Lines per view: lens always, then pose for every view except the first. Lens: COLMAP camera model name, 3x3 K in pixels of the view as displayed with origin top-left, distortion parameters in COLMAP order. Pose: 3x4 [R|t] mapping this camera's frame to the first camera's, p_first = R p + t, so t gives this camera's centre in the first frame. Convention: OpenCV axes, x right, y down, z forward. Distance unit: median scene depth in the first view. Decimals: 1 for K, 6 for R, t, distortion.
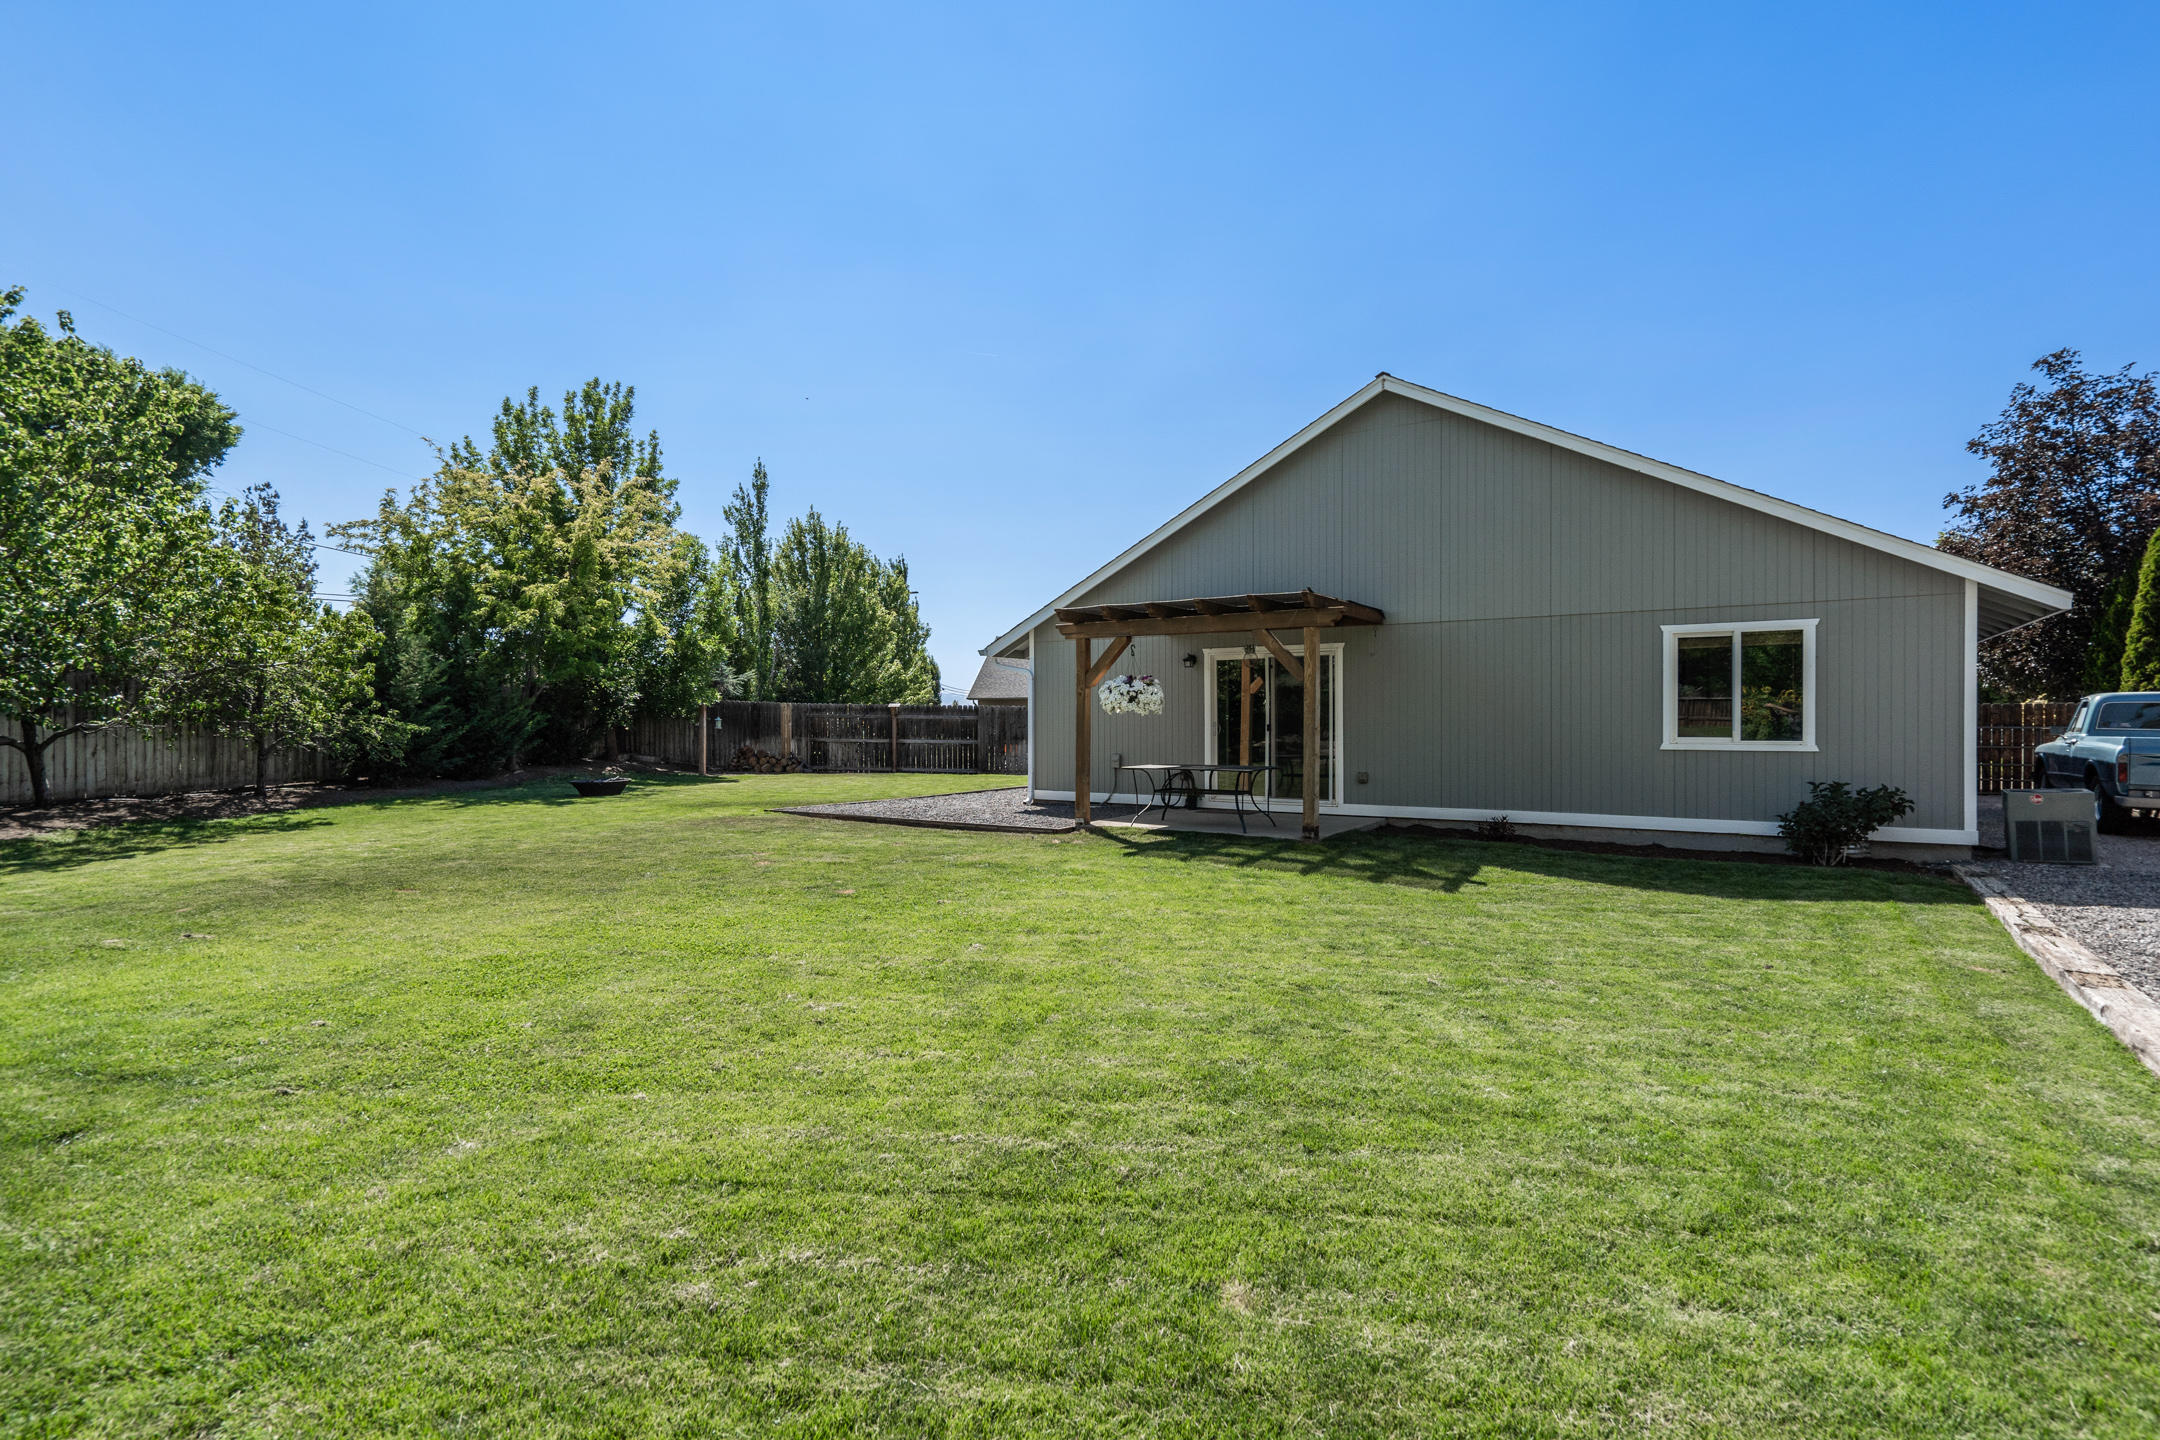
lens RADIAL K [[1062.9, 0, 1078.8], [0, 1062.9, 718.0], [0, 0, 1]] dist [-0.000868, -0.000400]
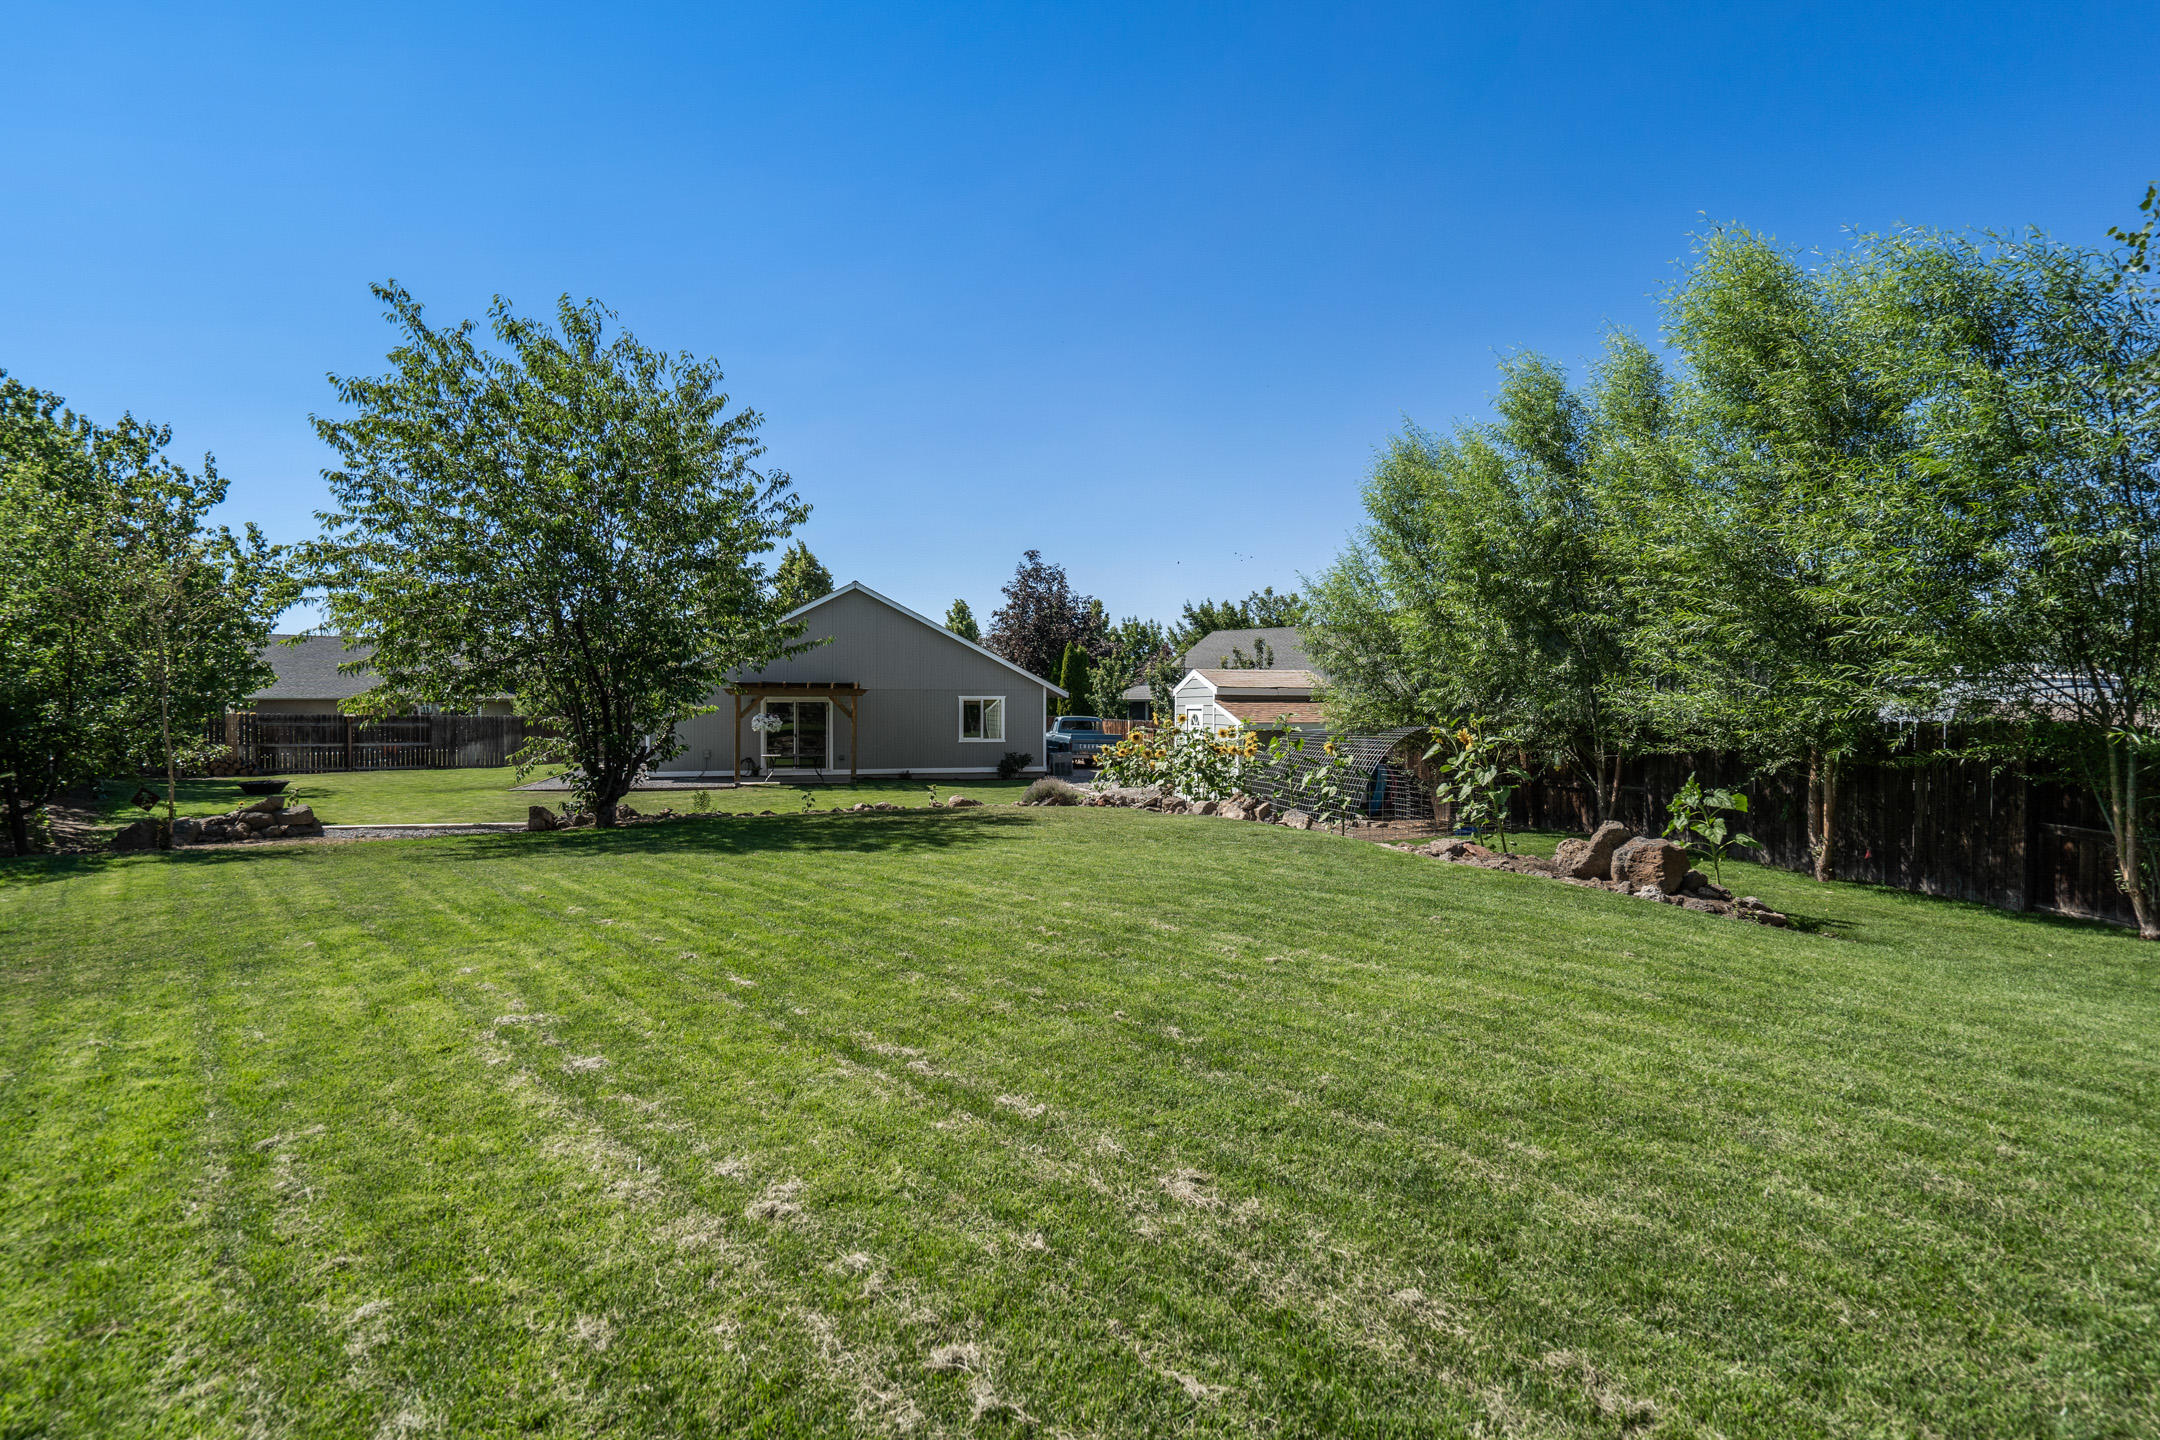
lens RADIAL K [[1062.9, 0, 1079.9], [0, 1062.9, 716.6], [0, 0, 1]] dist [-0.000868, -0.000400]
pose [[0.662510, -0.006059, 0.749029, -1.050625], [-0.004796, 0.999912, 0.012331, -0.058988], [-0.749038, -0.011762, 0.662423, -0.837844]]
